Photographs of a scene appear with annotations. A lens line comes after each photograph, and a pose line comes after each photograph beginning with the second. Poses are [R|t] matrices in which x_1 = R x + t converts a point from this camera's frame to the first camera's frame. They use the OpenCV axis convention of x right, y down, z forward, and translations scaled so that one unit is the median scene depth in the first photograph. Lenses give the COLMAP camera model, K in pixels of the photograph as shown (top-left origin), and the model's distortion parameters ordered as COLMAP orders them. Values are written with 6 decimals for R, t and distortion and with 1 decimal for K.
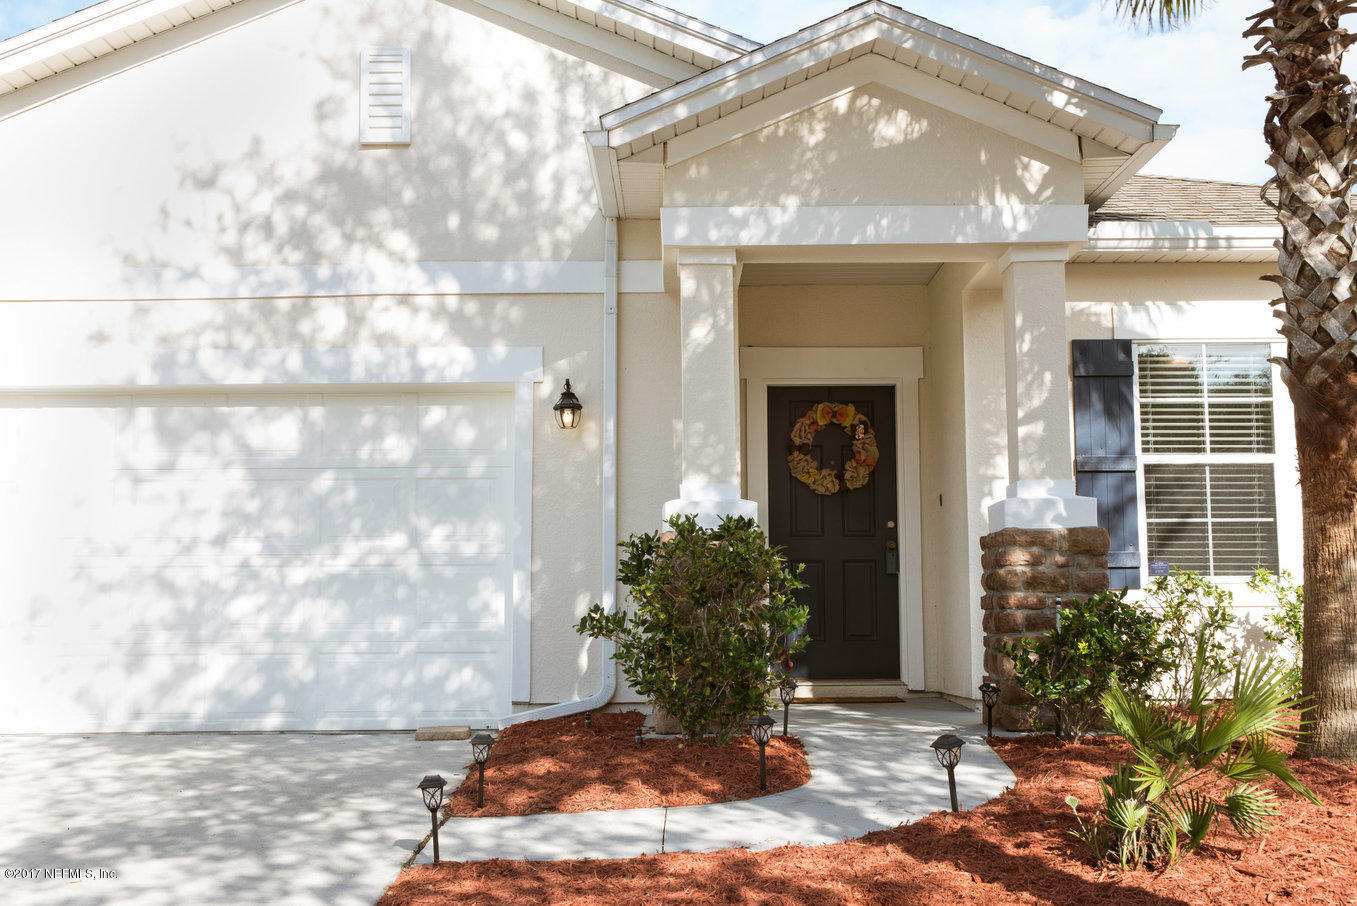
lens RADIAL K [[1634.9, 0, 678.5], [0, 1634.9, 453.0], [0, 0, 1]] dist [0.053295, 0.020150]
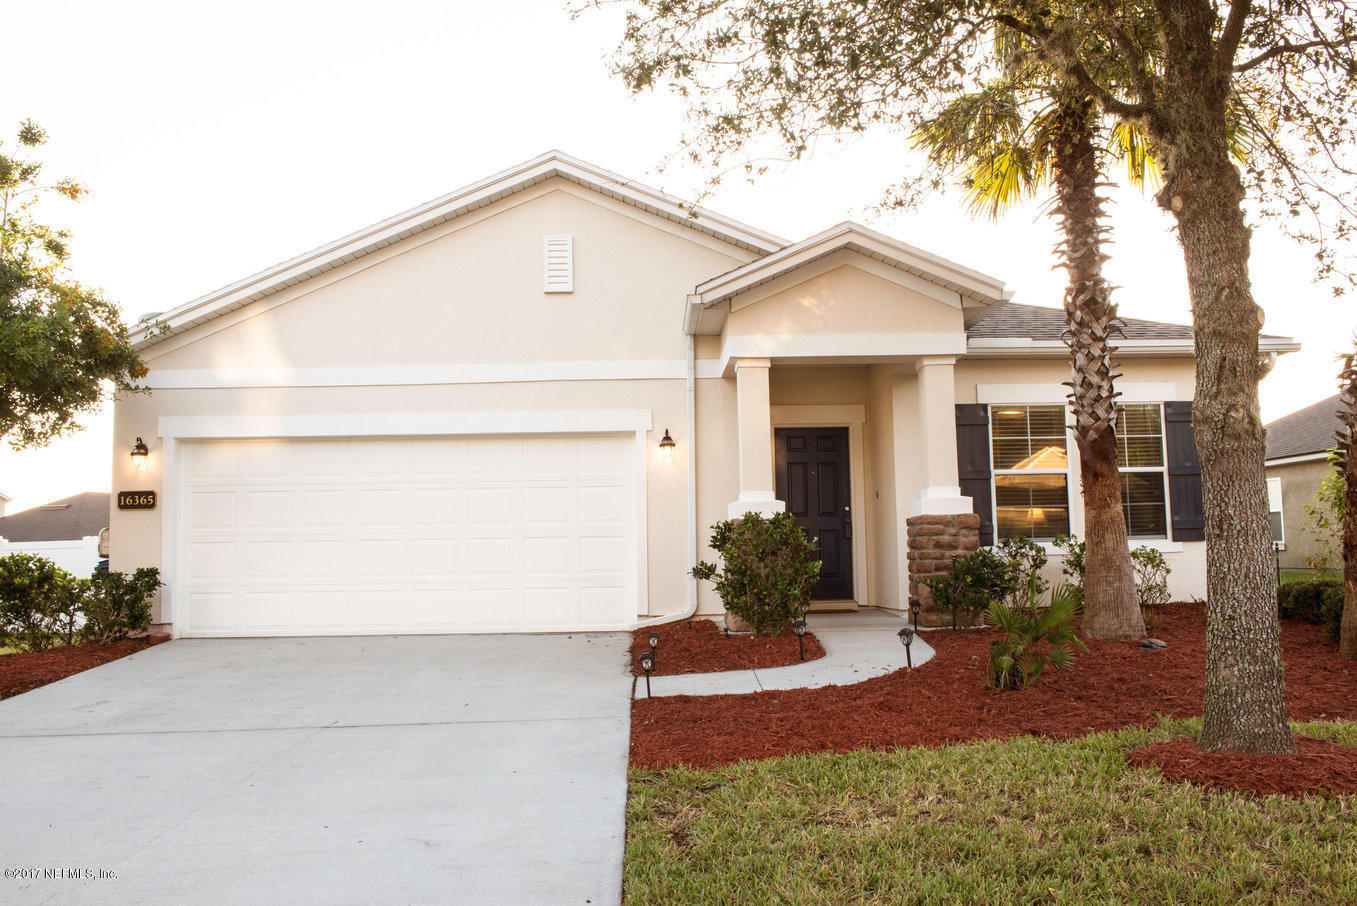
lens RADIAL K [[1182.5, 0, 678.5], [0, 1182.5, 453.0], [0, 0, 1]] dist [-0.004129, -0.000527]
pose [[0.999255, -0.008373, 0.037676, -0.112982], [0.007787, 0.999847, 0.015683, -0.043009], [-0.037801, -0.015378, 0.999167, -0.276412]]
